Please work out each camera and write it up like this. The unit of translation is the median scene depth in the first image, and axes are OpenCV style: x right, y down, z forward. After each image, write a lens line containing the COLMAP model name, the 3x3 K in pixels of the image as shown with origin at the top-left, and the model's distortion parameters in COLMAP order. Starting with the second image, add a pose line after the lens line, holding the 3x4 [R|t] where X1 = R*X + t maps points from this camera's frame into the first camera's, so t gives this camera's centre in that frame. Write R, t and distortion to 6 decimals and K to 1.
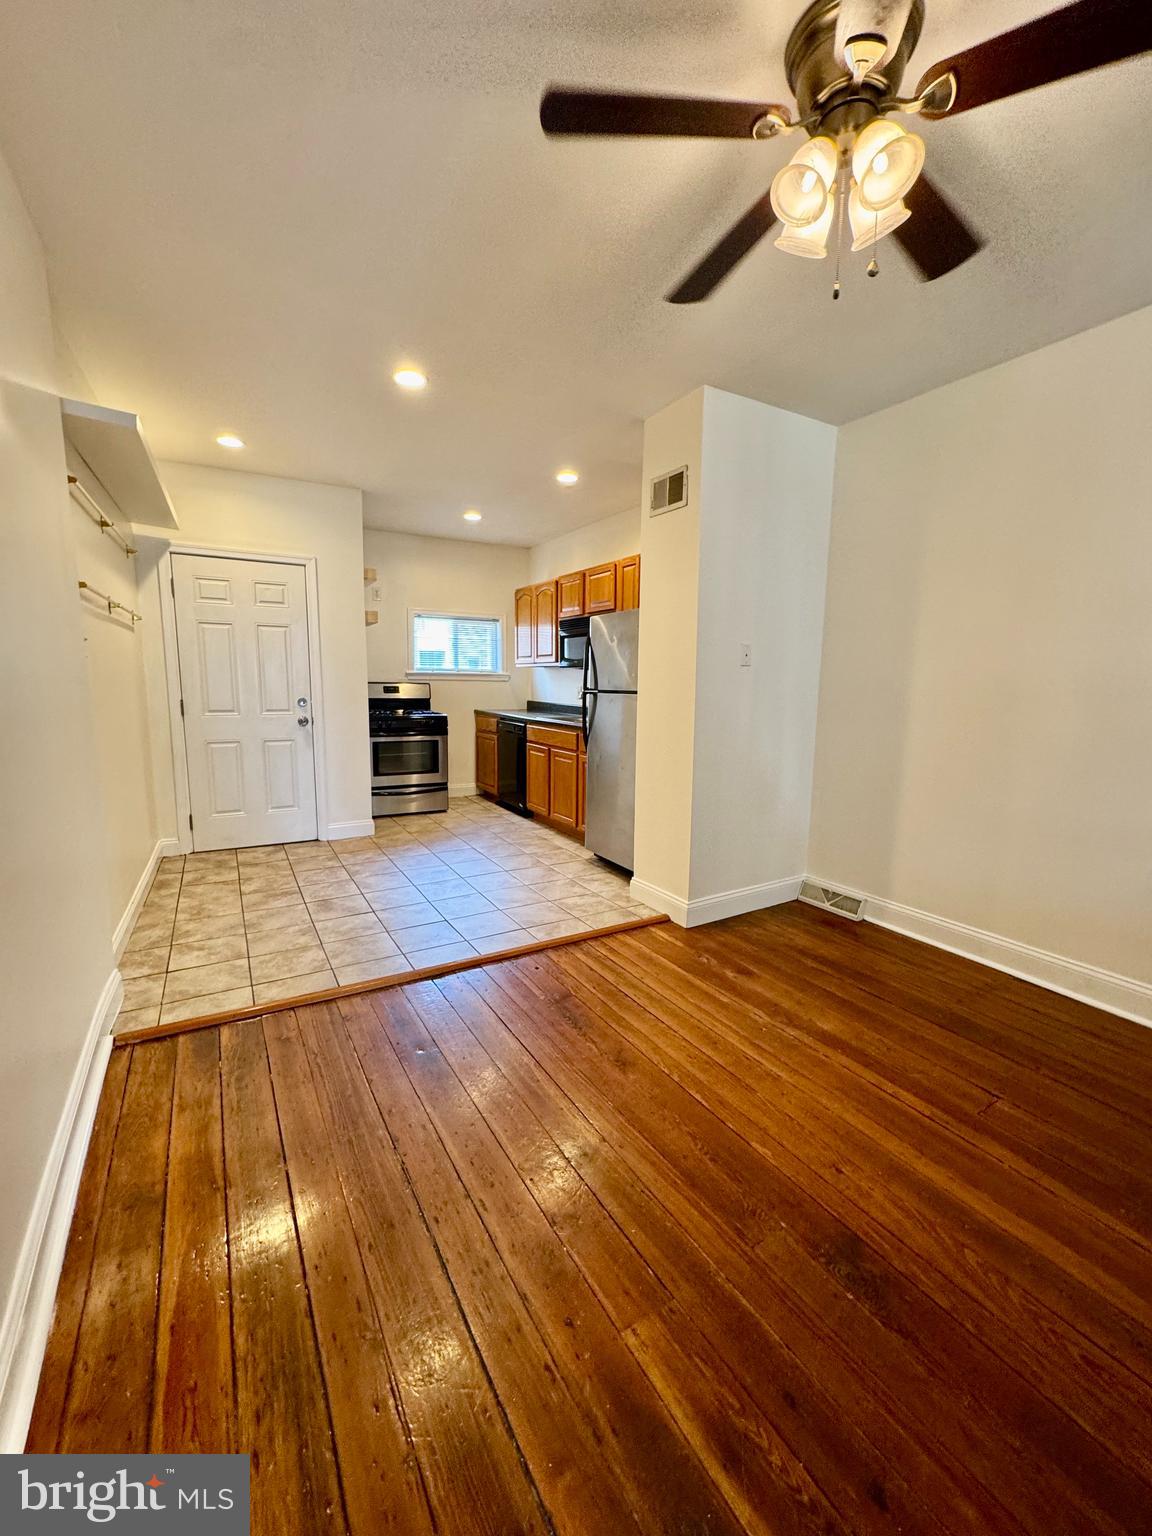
lens RADIAL K [[607.7, 0, 578.0], [0, 607.7, 763.9], [0, 0, 1]] dist [-0.004042, -0.000081]
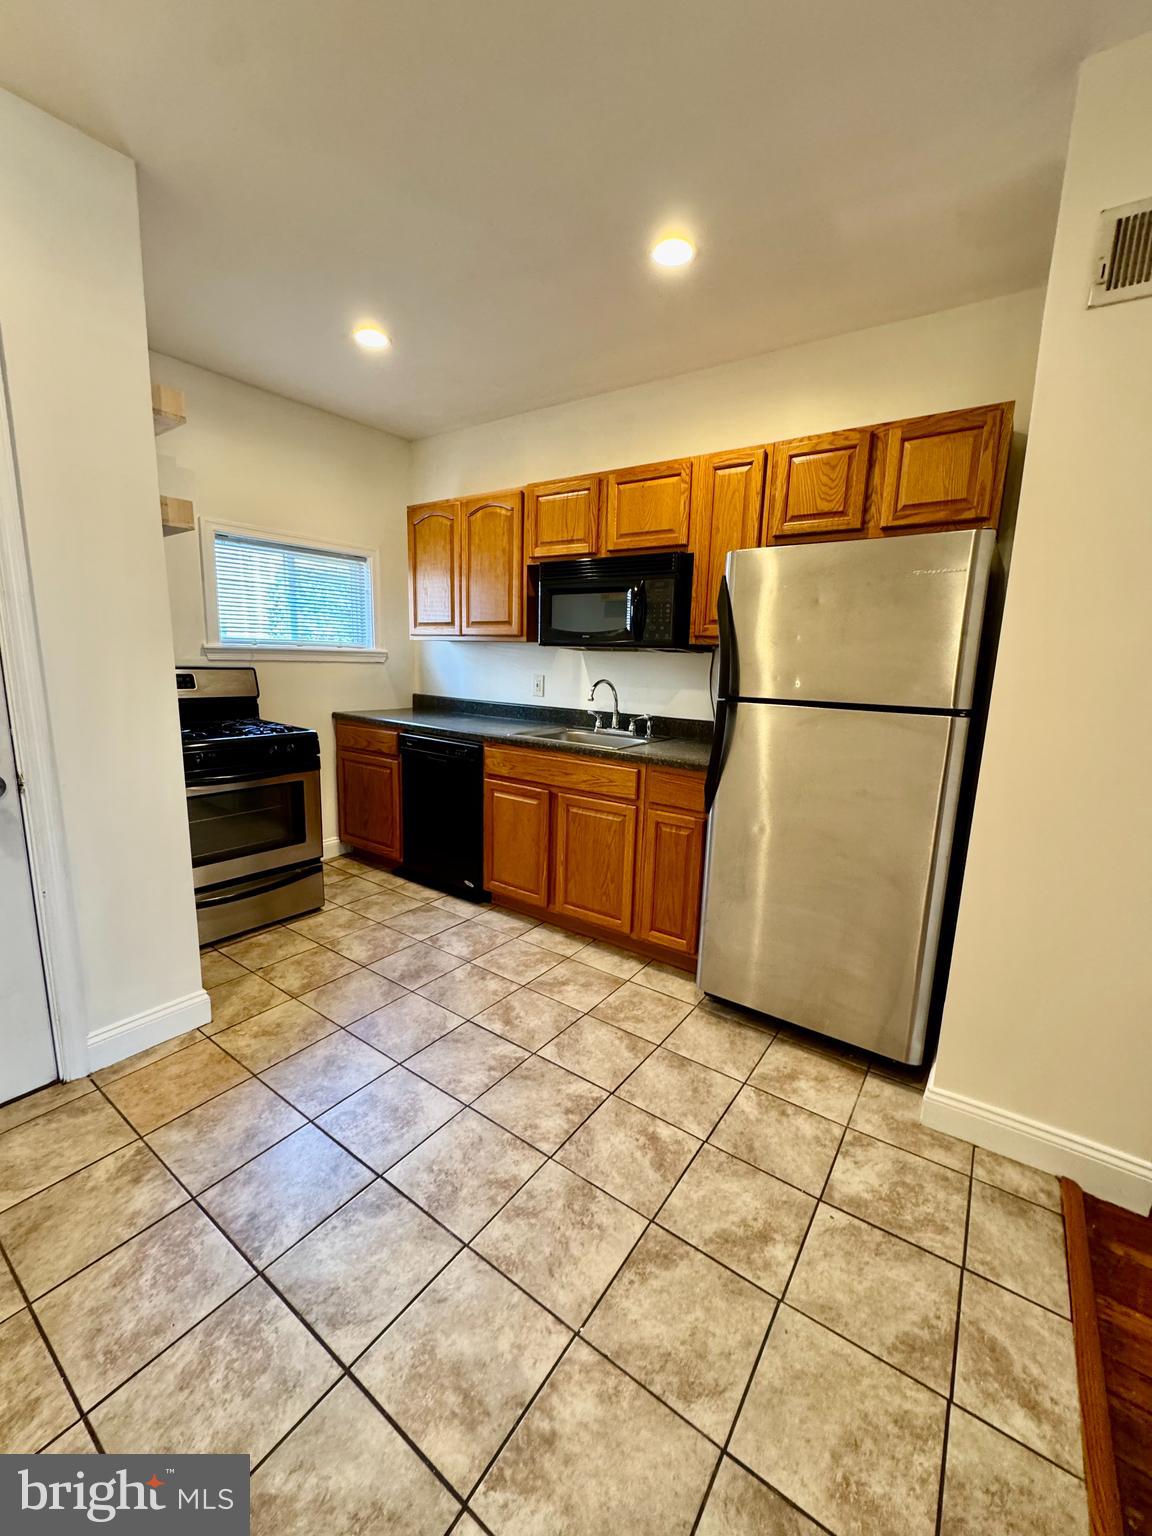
lens RADIAL K [[607.7, 0, 578.0], [0, 607.7, 763.9], [0, 0, 1]] dist [-0.004042, -0.000081]
pose [[0.909989, -0.057839, 0.410578, -0.277416], [0.038335, 0.997718, 0.055587, -0.088832], [-0.412856, -0.034844, 0.910130, 0.523472]]
